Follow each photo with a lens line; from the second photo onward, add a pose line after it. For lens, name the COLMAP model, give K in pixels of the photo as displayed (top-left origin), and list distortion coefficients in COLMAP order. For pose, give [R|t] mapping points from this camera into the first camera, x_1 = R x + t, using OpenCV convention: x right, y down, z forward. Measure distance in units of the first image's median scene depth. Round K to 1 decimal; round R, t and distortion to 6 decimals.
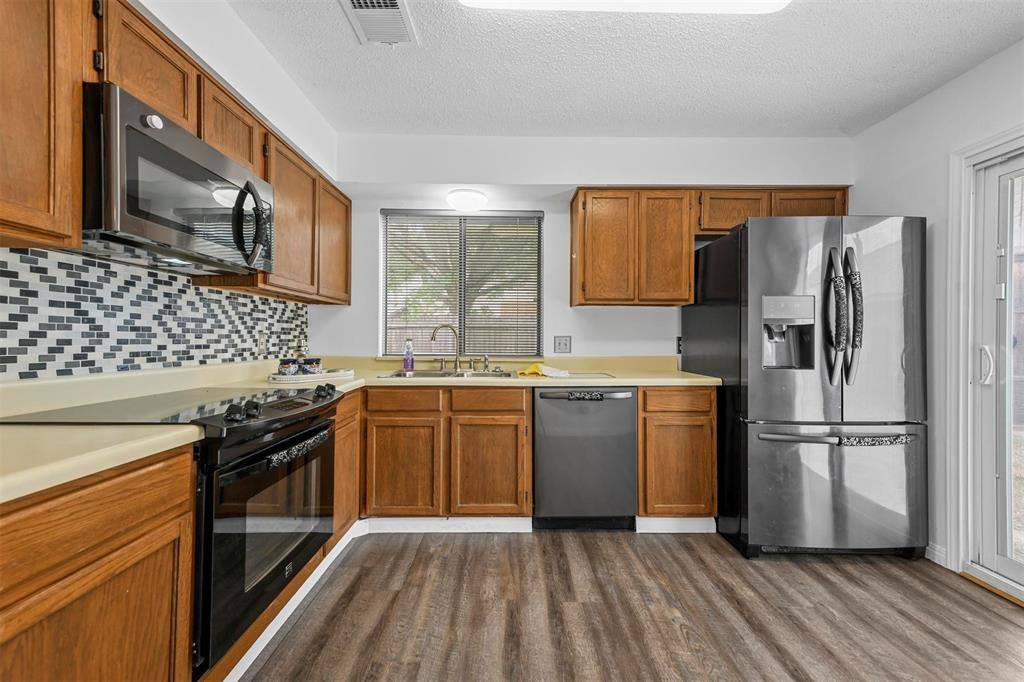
lens RADIAL K [[405.3, 0, 512.0], [0, 405.3, 341.0], [0, 0, 1]] dist [0.011920, -0.000313]
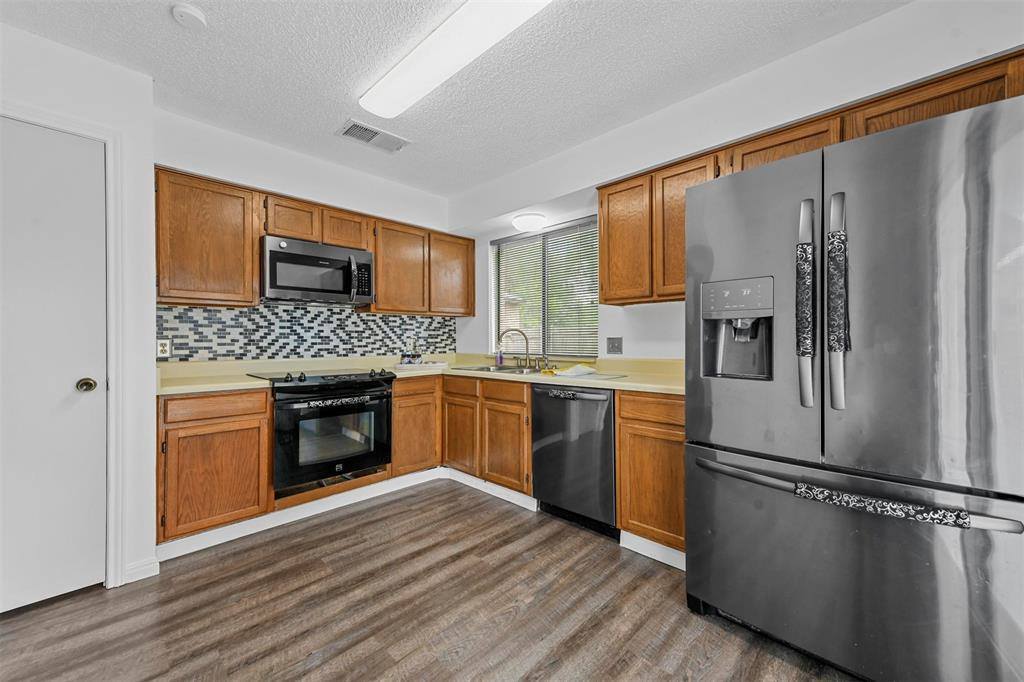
lens RADIAL K [[405.3, 0, 512.0], [0, 405.3, 341.0], [0, 0, 1]] dist [0.011920, -0.000313]
pose [[0.703058, -0.007068, -0.711098, 0.972604], [0.004596, 0.999975, -0.005395, 0.003486], [0.711118, 0.000525, 0.703072, 0.197614]]
